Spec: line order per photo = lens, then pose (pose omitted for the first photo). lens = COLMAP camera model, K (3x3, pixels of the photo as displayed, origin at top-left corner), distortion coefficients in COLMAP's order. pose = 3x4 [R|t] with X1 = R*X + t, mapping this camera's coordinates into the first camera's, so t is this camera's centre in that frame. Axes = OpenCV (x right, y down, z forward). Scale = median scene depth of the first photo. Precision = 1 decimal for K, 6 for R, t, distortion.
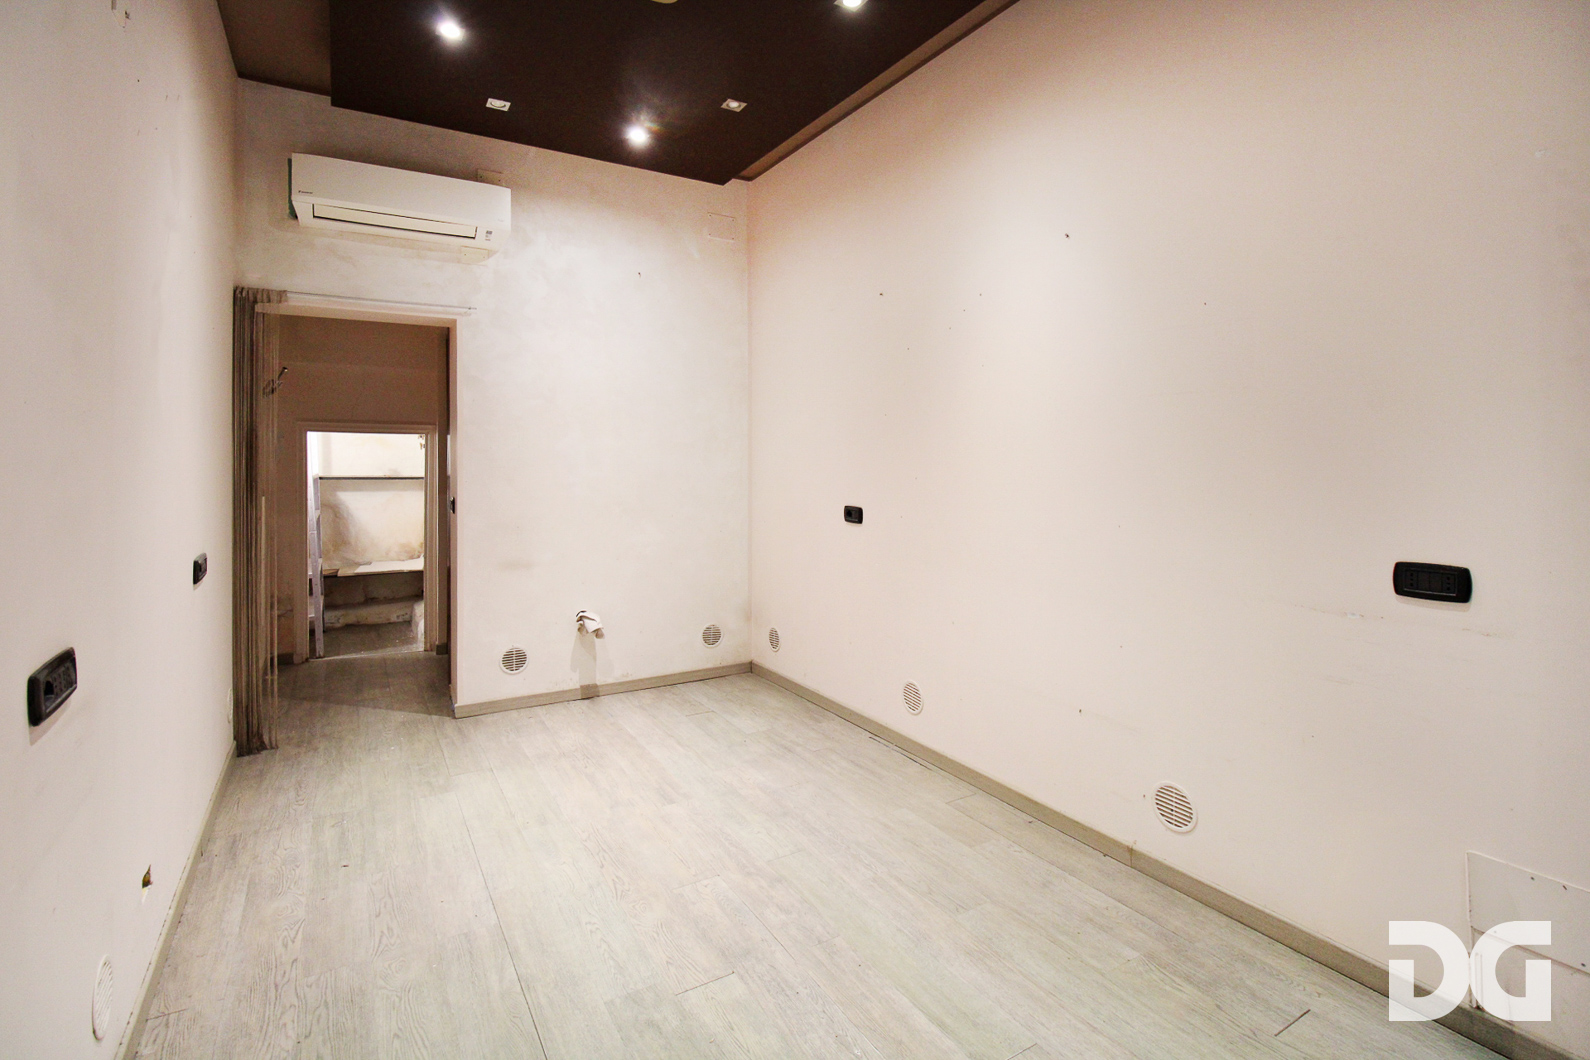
lens RADIAL K [[709.8, 0, 789.3], [0, 709.8, 451.8], [0, 0, 1]] dist [0.004639, -0.011736]
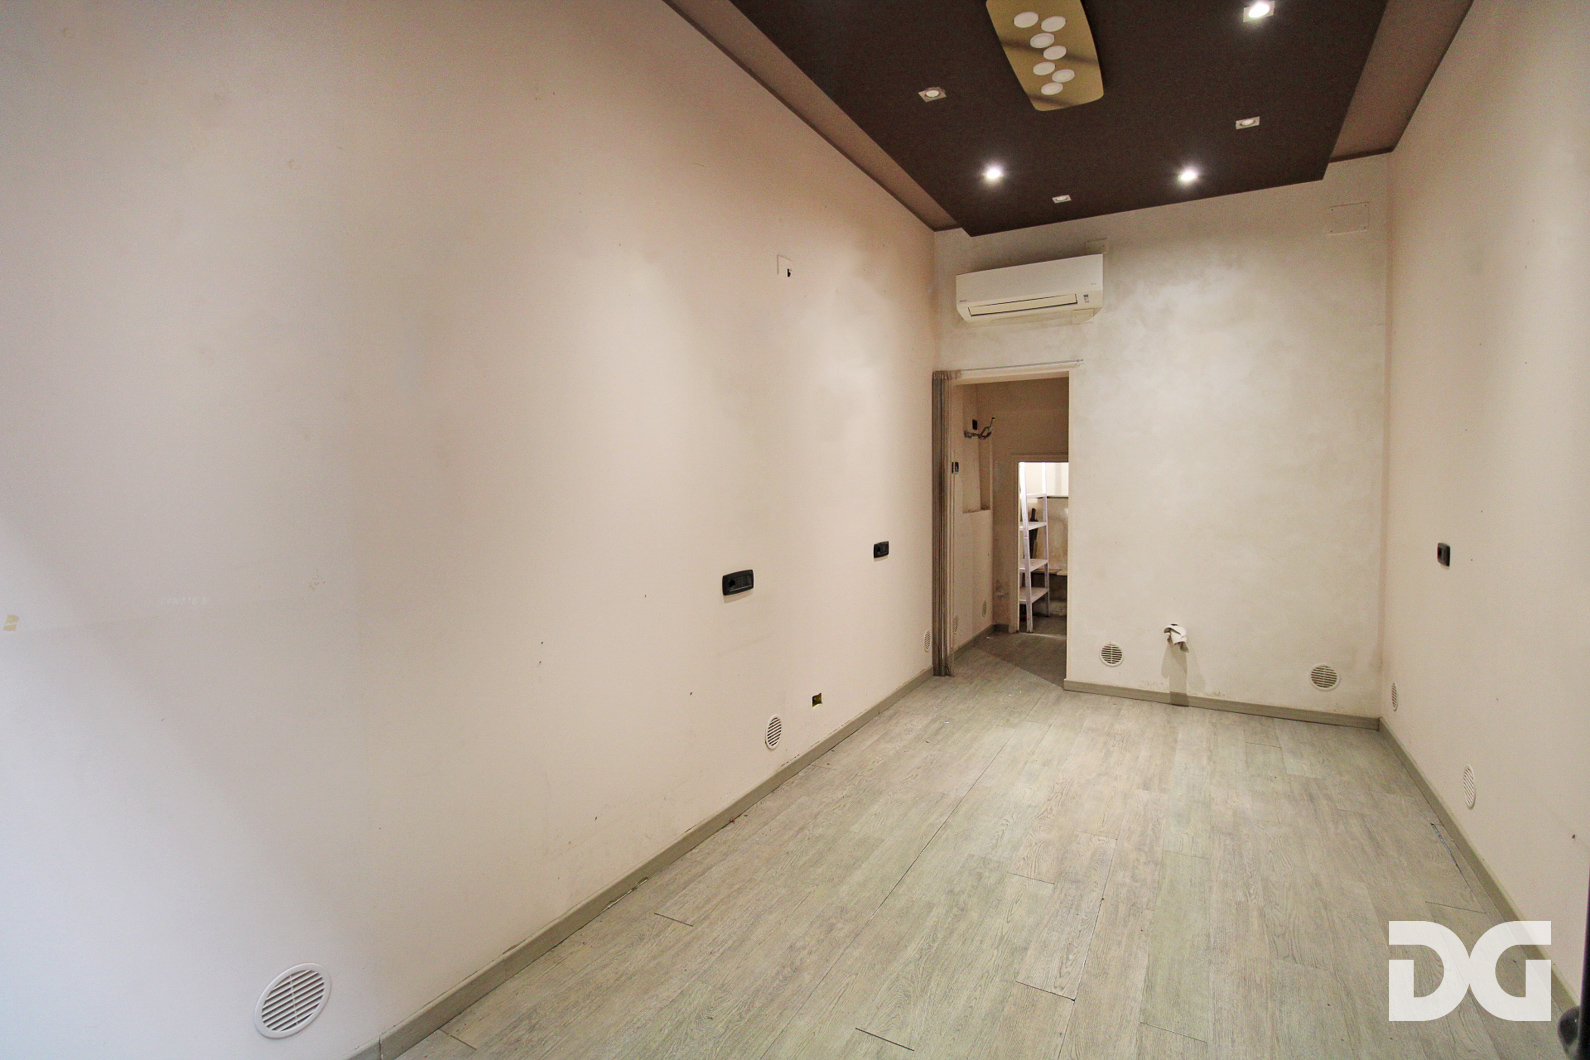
lens RADIAL K [[723.6, 0, 854.6], [0, 723.6, 501.7], [0, 0, 1]] dist [0.001072, -0.013321]
pose [[0.542053, 0.021160, -0.840078, 0.478572], [0.013649, 0.999329, 0.033978, -0.009373], [0.840233, -0.029884, 0.541401, -0.001848]]
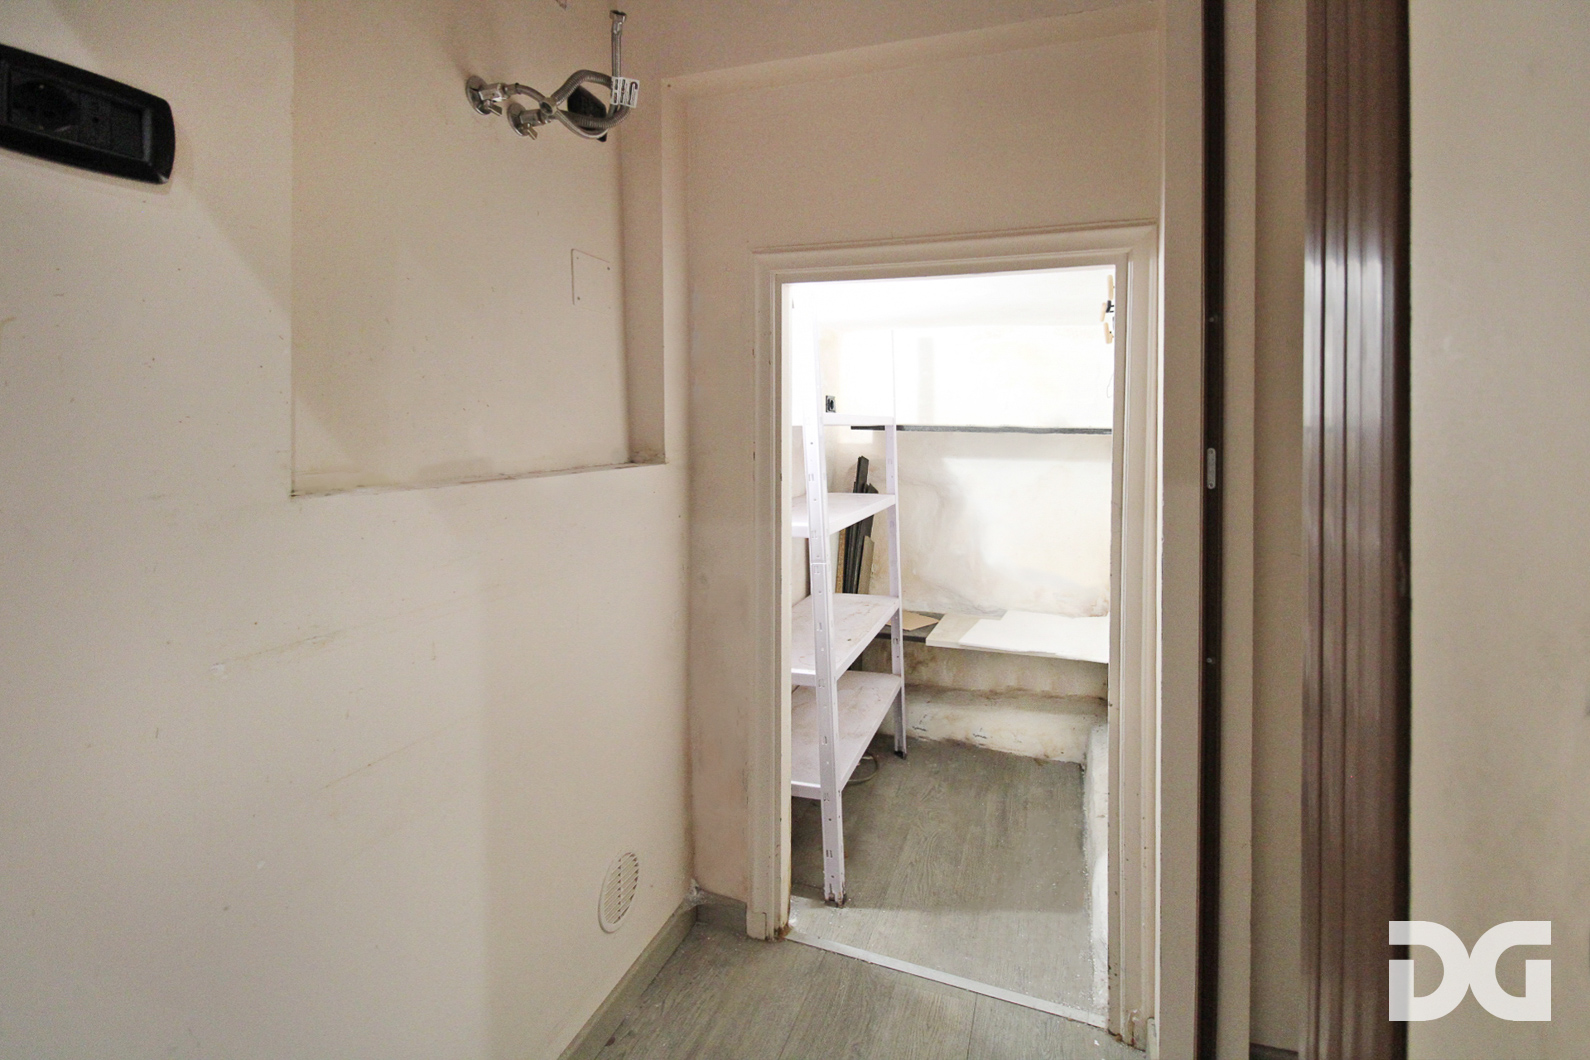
lens RADIAL K [[709.8, 0, 789.3], [0, 709.8, 451.8], [0, 0, 1]] dist [0.004639, -0.011736]
pose [[0.618192, 0.019617, -0.785782, -0.637239], [0.010900, 0.999378, 0.033525, 0.070025], [0.785952, -0.029289, 0.617594, 1.243983]]
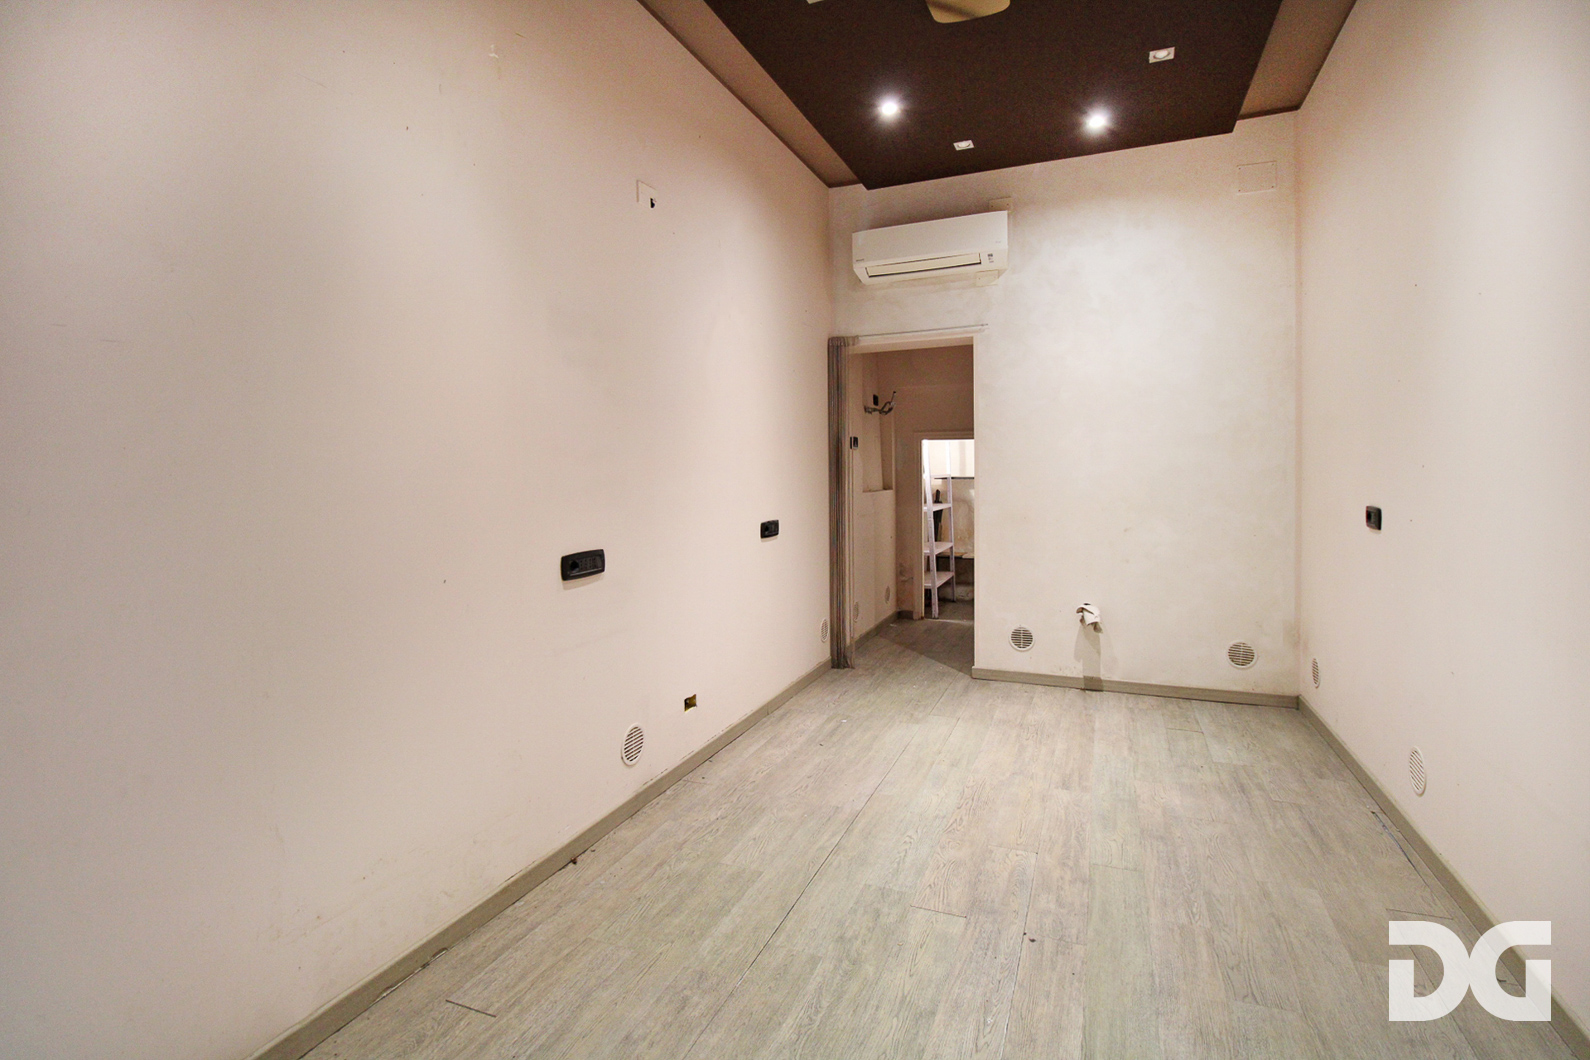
lens RADIAL K [[728.2, 0, 840.5], [0, 728.2, 503.6], [0, 0, 1]] dist [-0.000887, -0.013461]
pose [[0.630691, 0.024105, -0.775660, 0.370467], [0.022294, 0.998542, 0.049159, 0.031309], [0.775714, -0.048297, 0.629234, 0.113383]]
